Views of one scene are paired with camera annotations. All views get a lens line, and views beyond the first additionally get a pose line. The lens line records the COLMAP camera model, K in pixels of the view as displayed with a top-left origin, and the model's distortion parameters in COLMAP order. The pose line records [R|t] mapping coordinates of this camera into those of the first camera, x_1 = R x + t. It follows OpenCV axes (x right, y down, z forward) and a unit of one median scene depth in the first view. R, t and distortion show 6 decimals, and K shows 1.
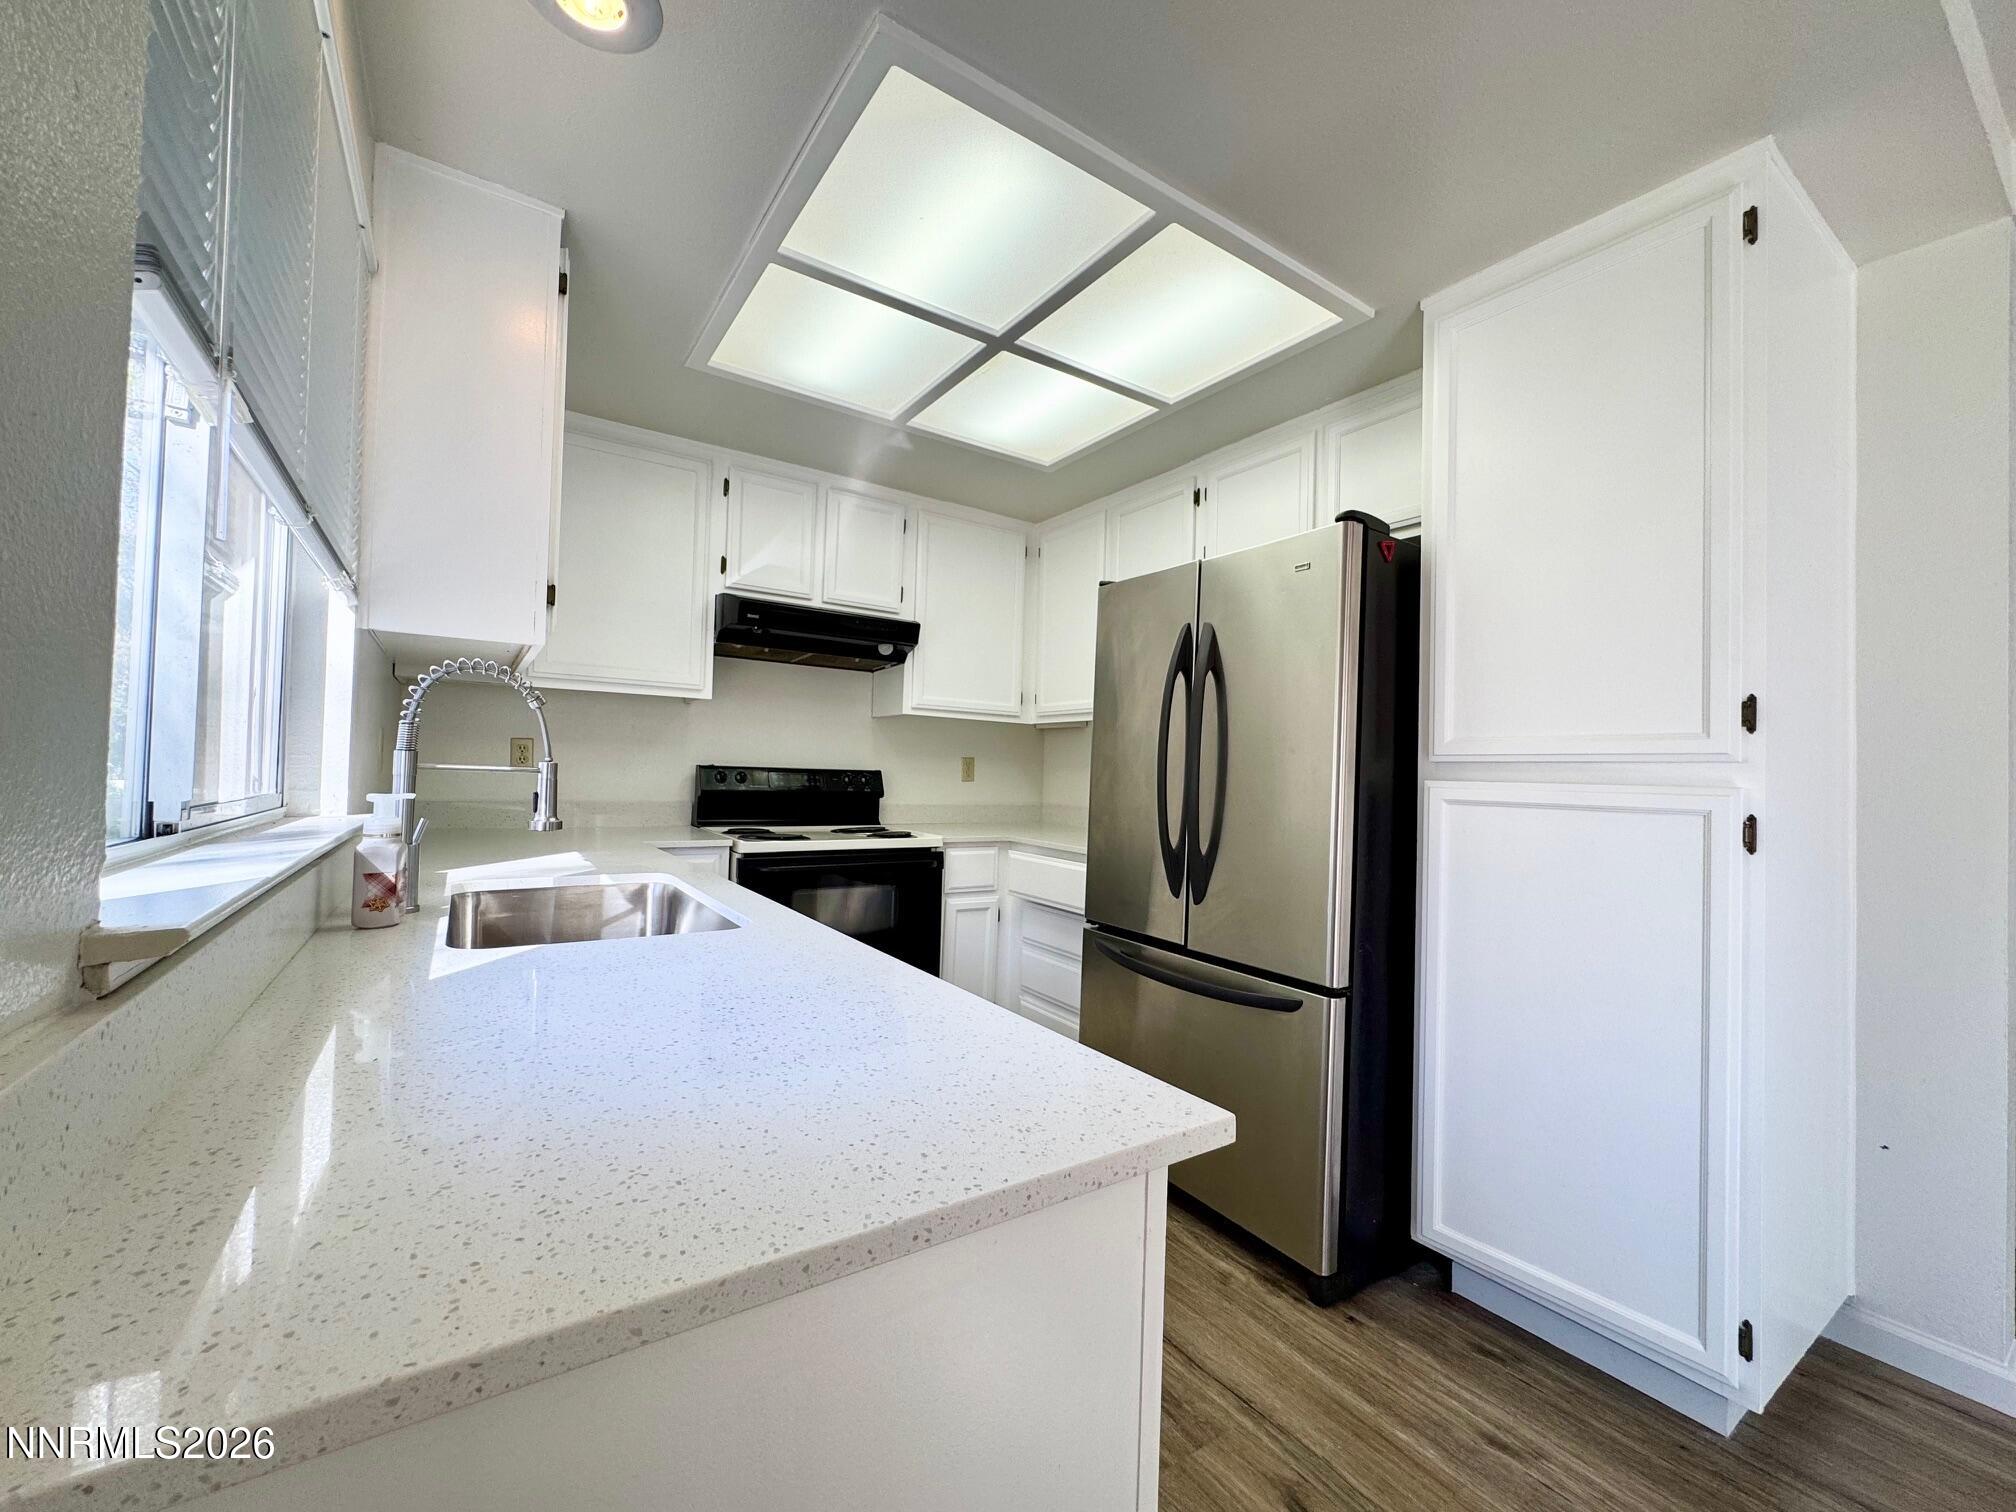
lens RADIAL K [[808.6, 0, 1008.0], [0, 808.6, 756.0], [0, 0, 1]] dist [-0.002085, -0.000157]
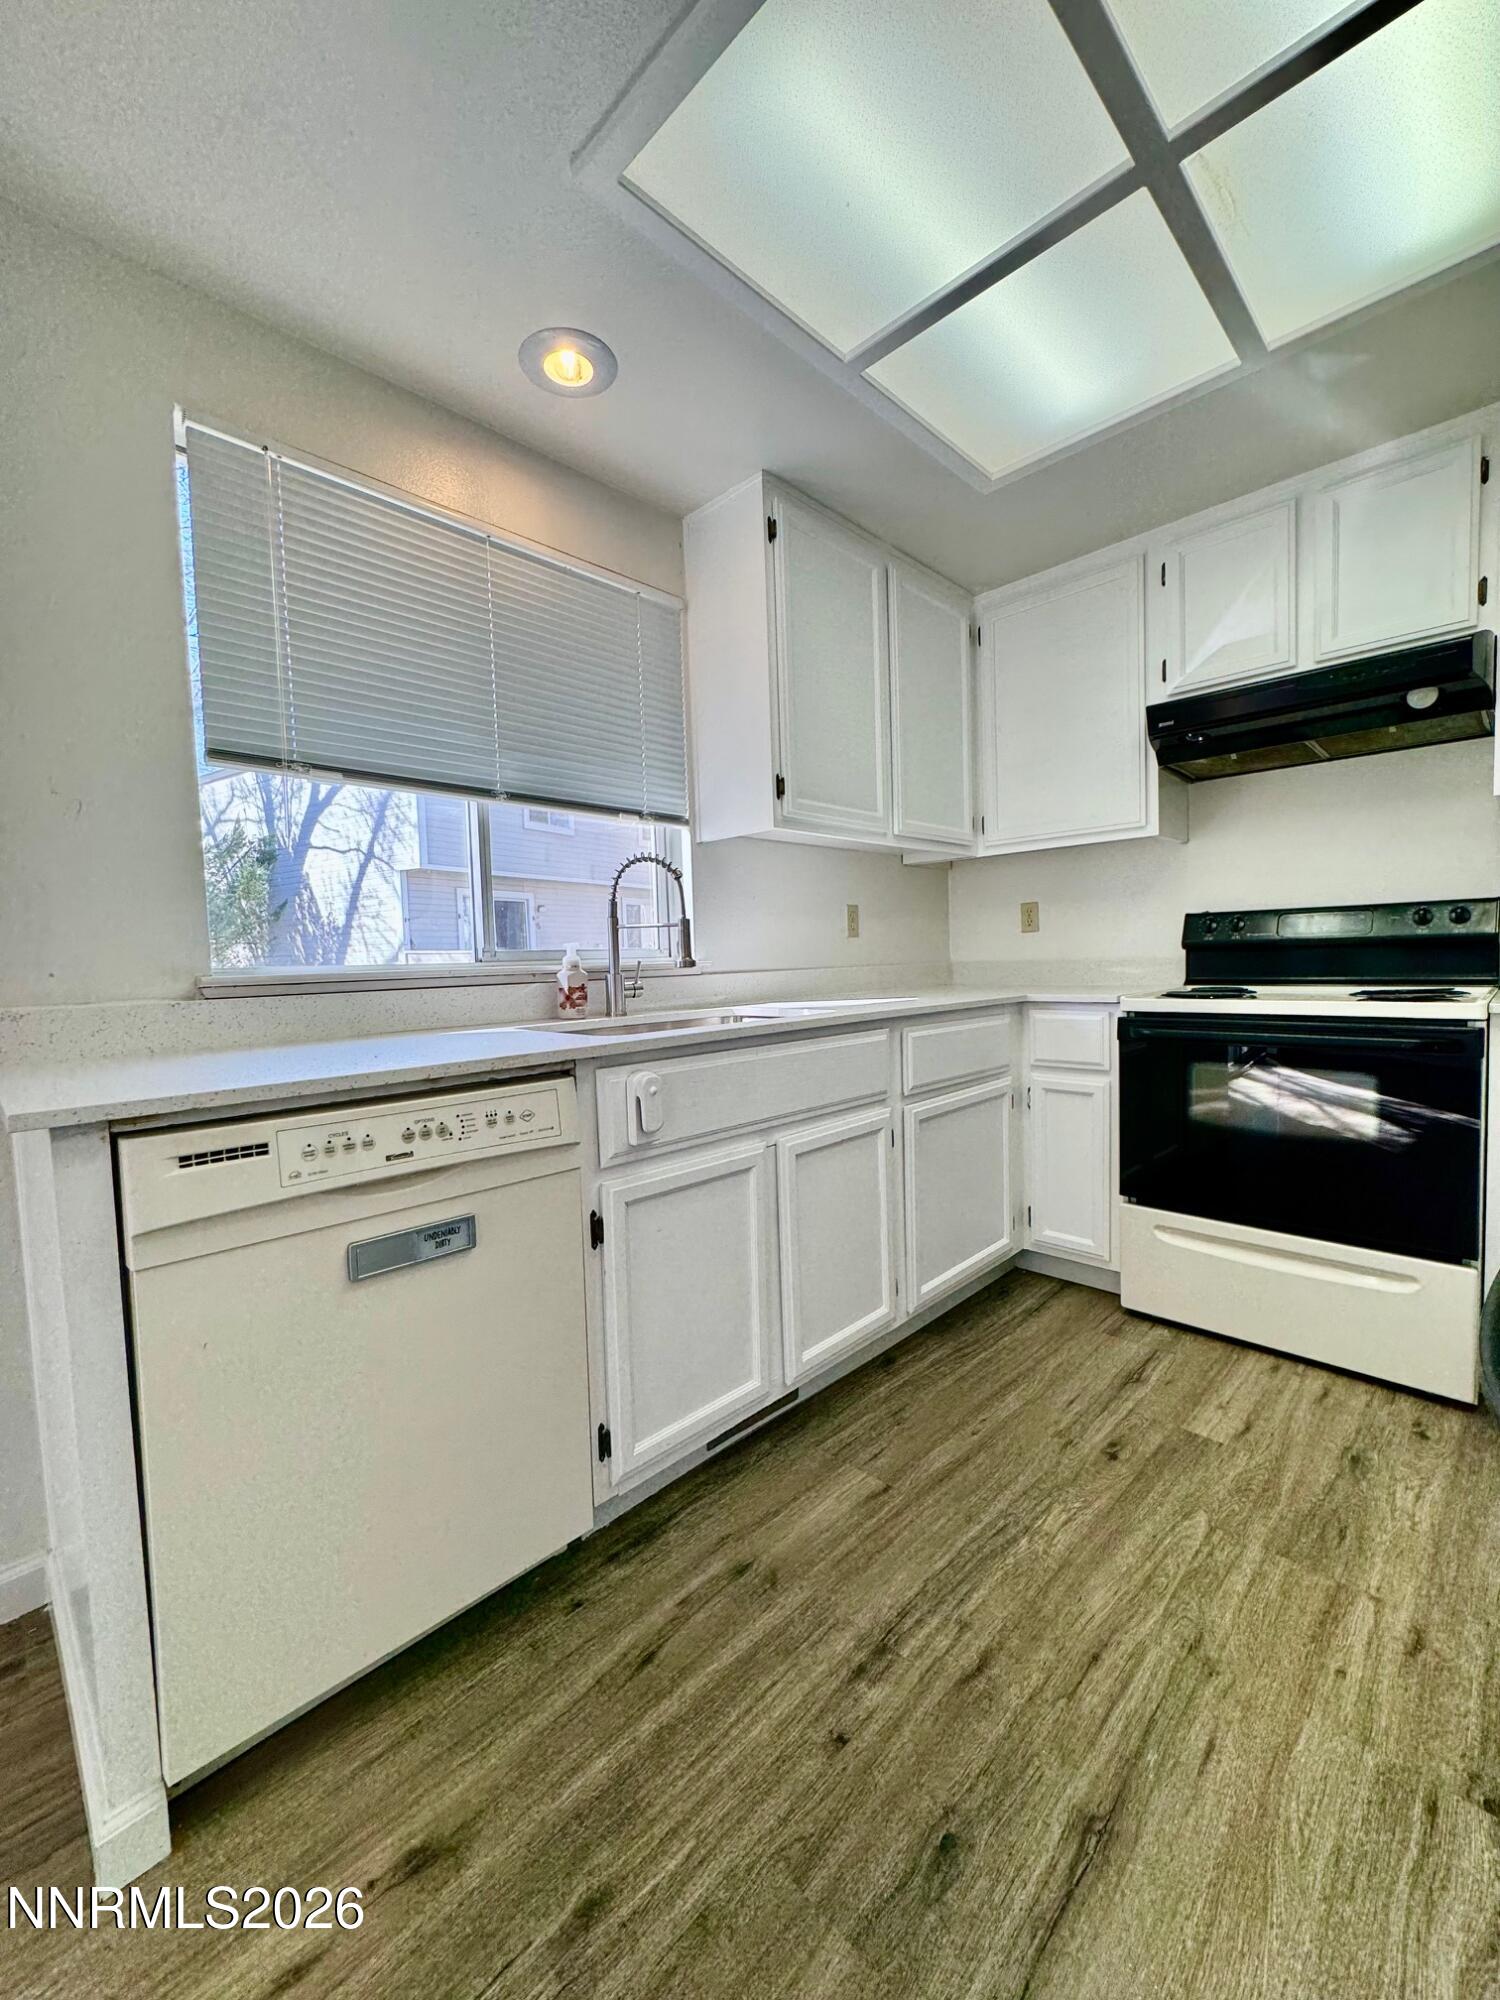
lens RADIAL K [[802.1, 0, 750.0], [0, 802.1, 1000.0], [0, 0, 1]] dist [-0.002085, -0.000157]
pose [[0.194468, 0.015093, -0.980793, 0.425728], [0.057017, 0.998017, 0.026663, 0.062463], [0.979250, -0.061107, 0.193222, 0.447780]]
